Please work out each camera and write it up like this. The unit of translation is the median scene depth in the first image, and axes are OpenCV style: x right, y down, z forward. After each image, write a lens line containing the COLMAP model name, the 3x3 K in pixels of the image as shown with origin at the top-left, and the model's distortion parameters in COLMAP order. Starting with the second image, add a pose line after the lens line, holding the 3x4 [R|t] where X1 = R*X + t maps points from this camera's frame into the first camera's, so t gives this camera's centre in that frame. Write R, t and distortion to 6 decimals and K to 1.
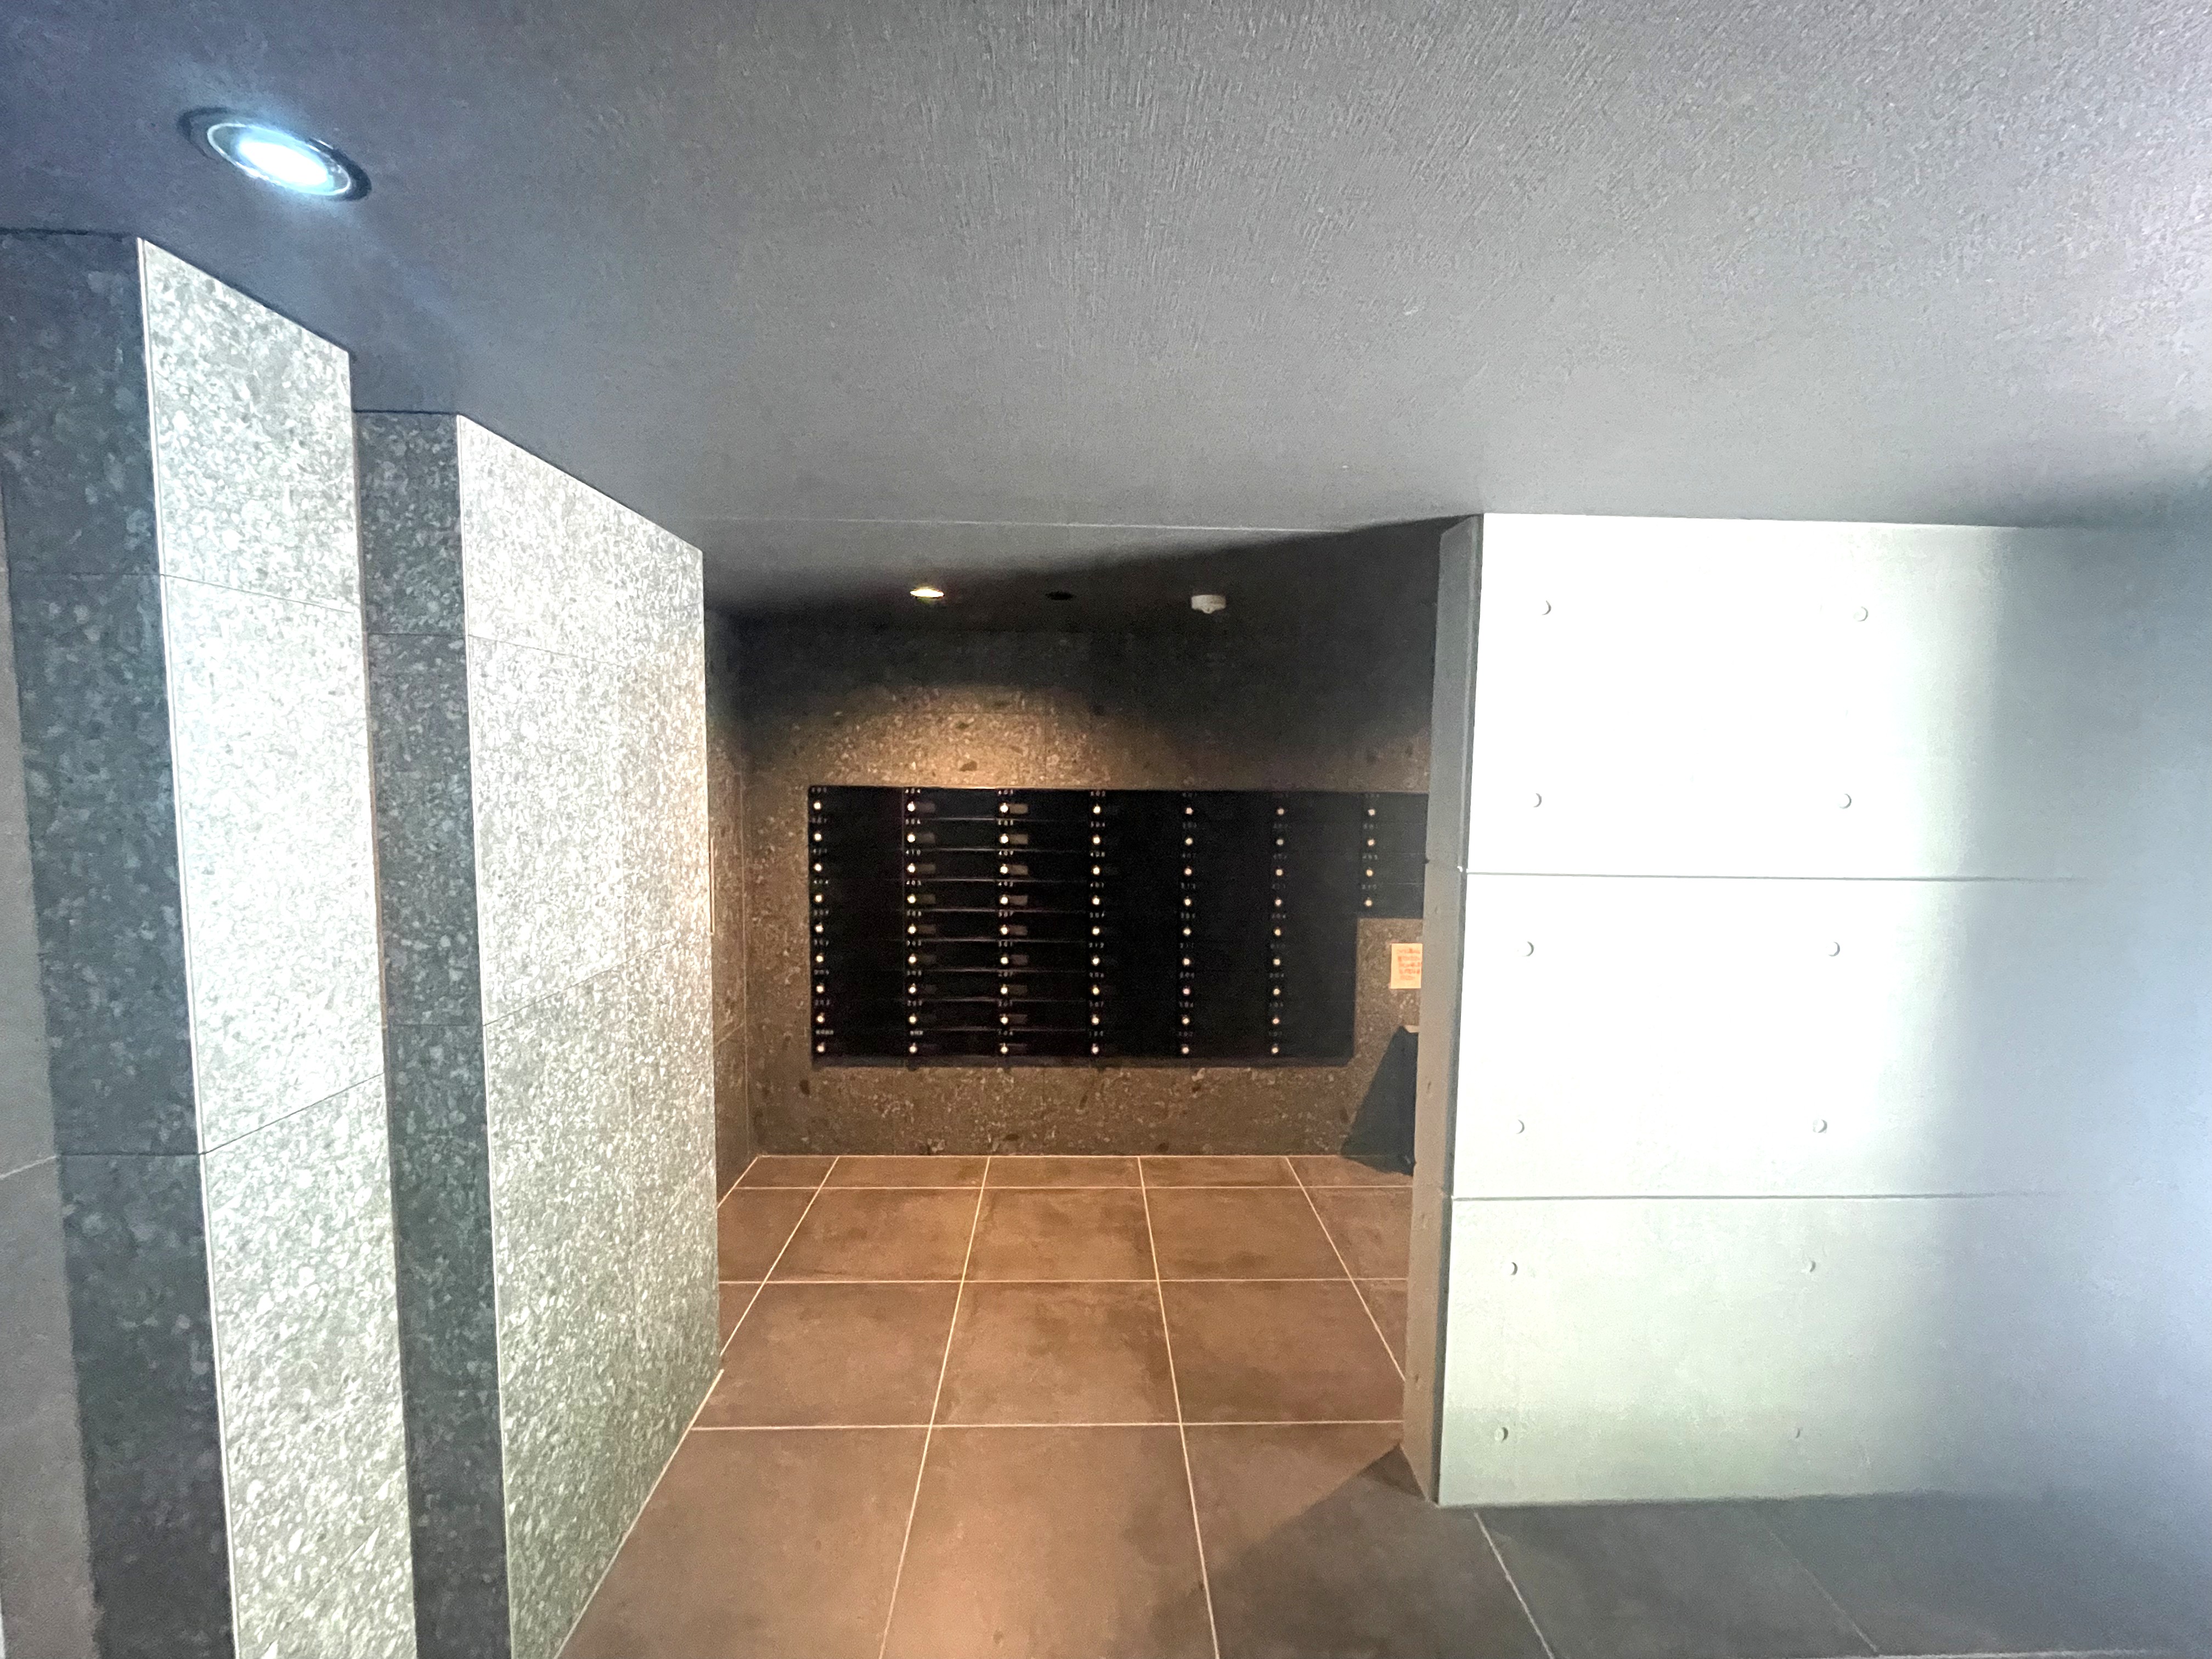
lens RADIAL K [[898.4, 0, 1097.5], [0, 898.4, 835.5], [0, 0, 1]] dist [-0.002845, 0.000309]
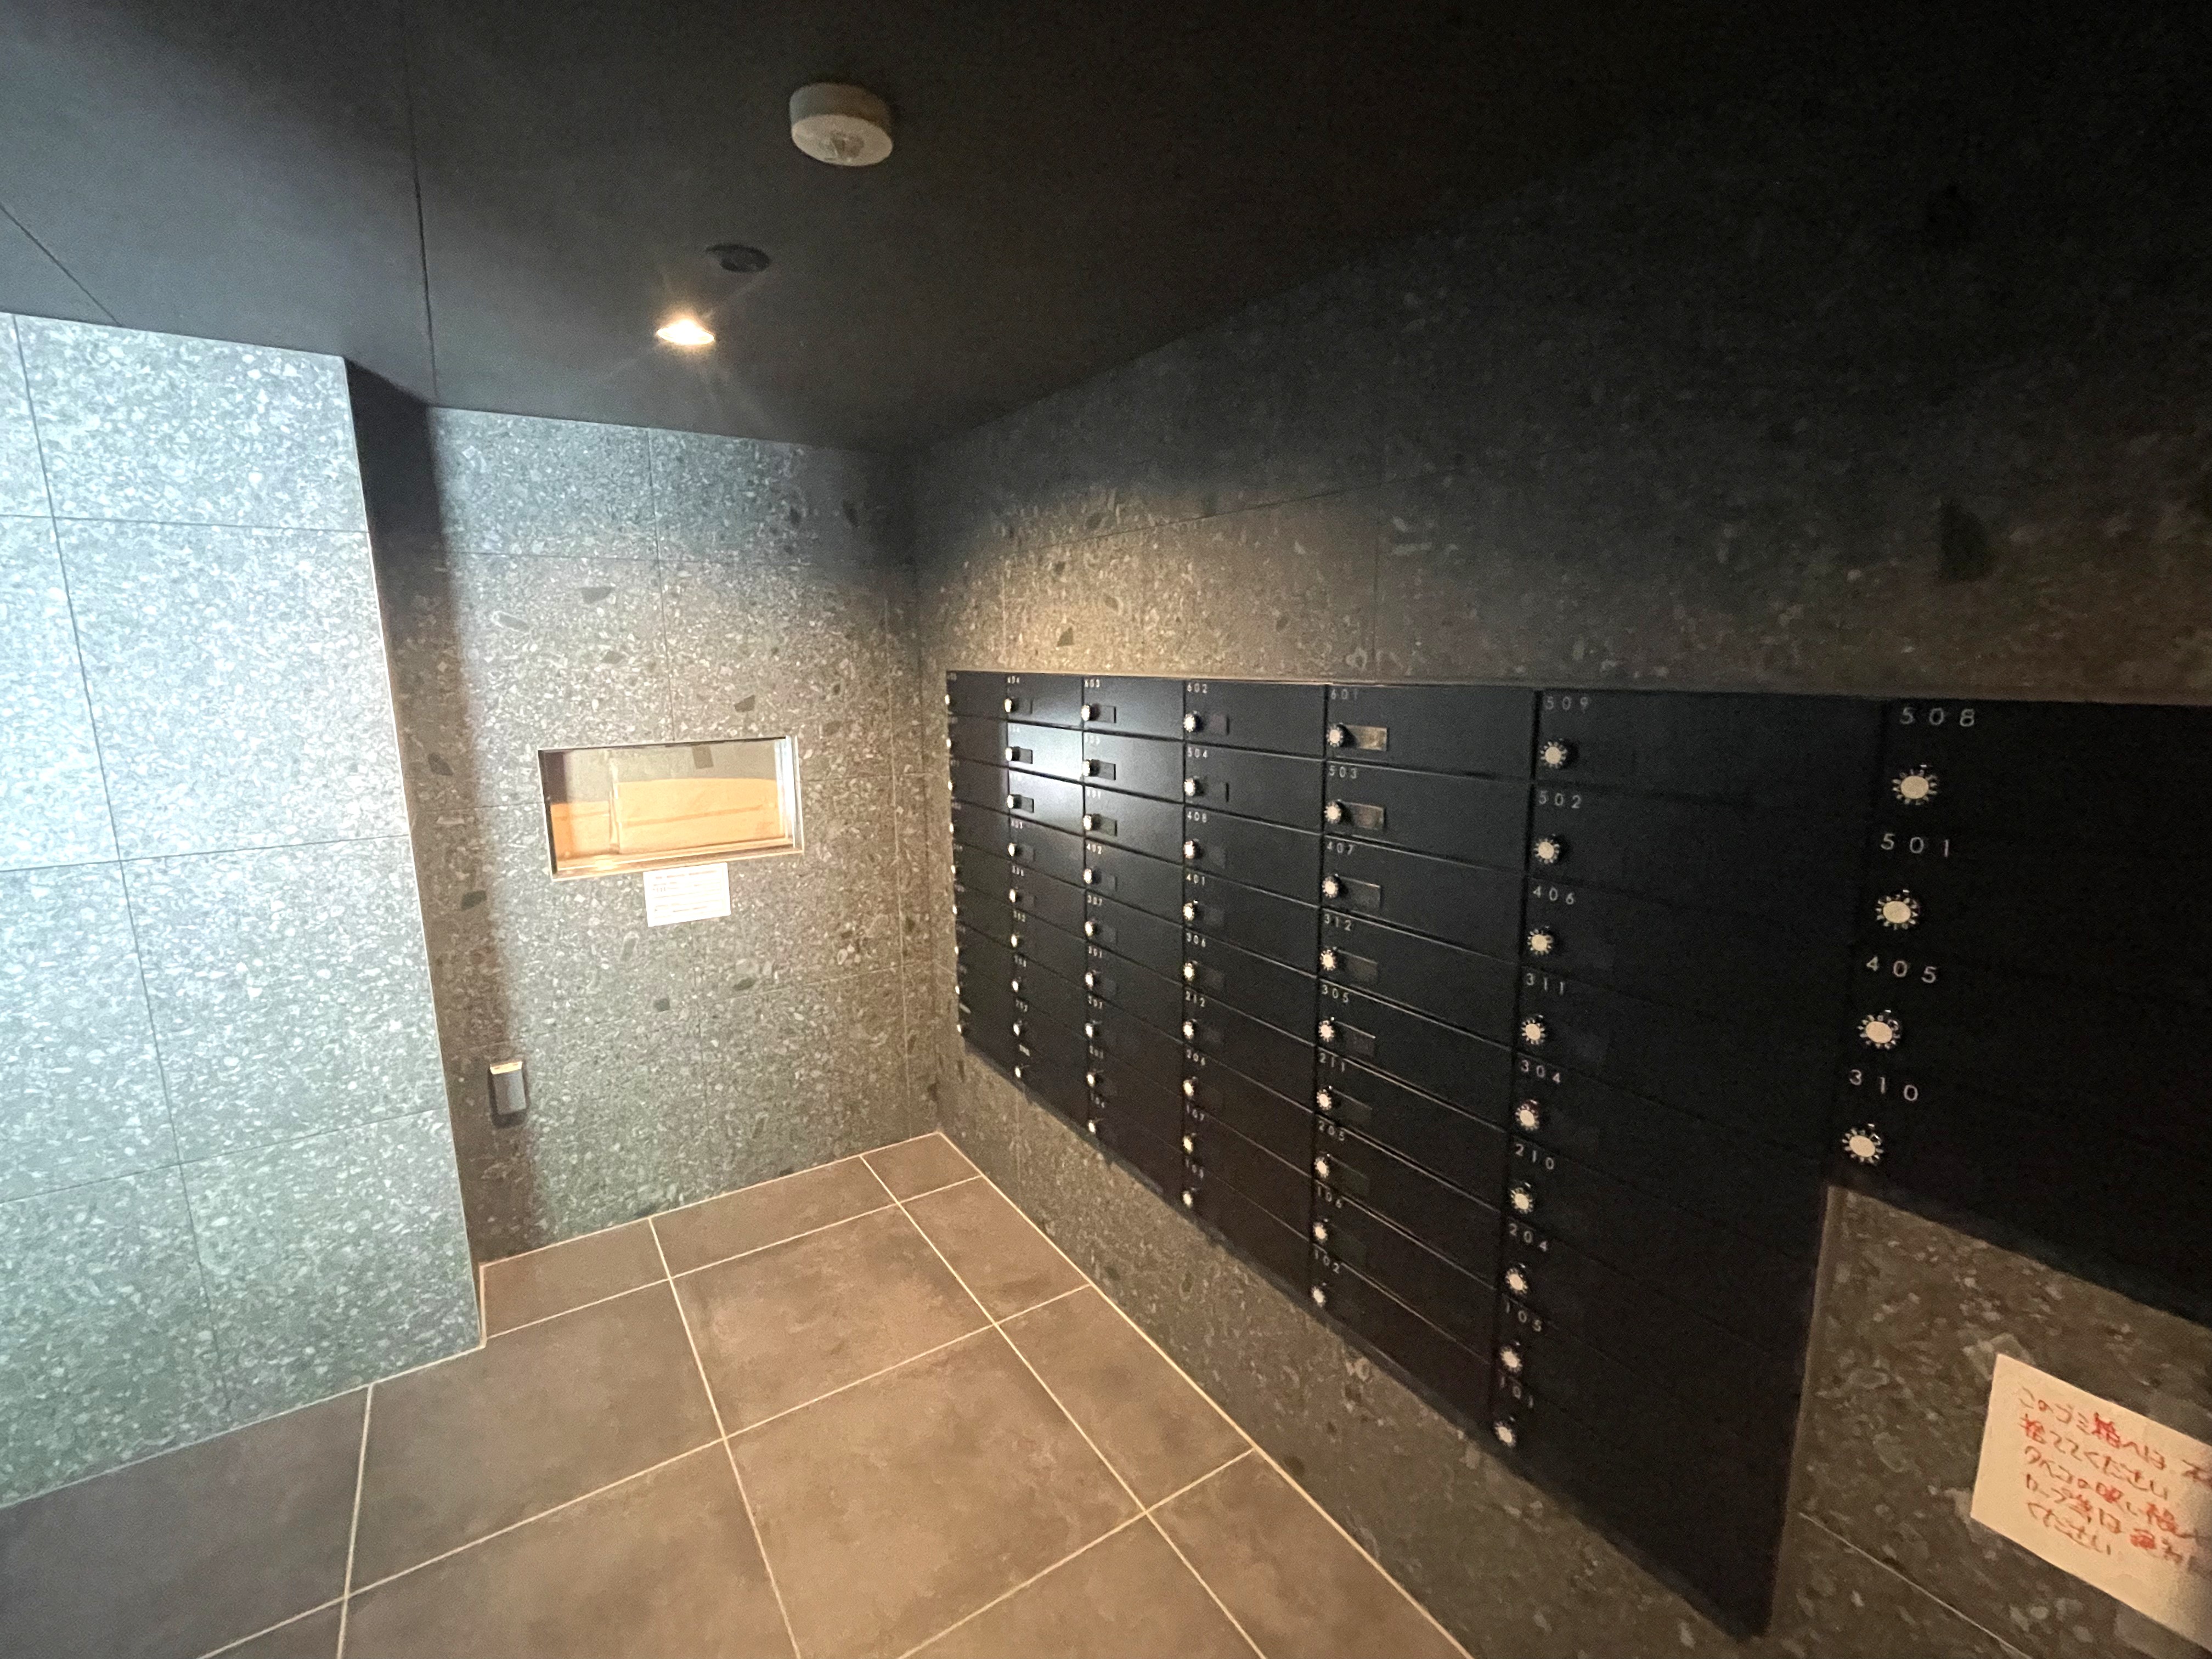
lens RADIAL K [[972.7, 0, 1104.0], [0, 972.7, 813.0], [0, 0, 1]] dist [-0.001003, -0.000174]
pose [[0.523792, 0.126424, -0.842412, 0.414863], [-0.056589, 0.991905, 0.113674, -0.036856], [0.849964, -0.011870, 0.526707, 0.685794]]
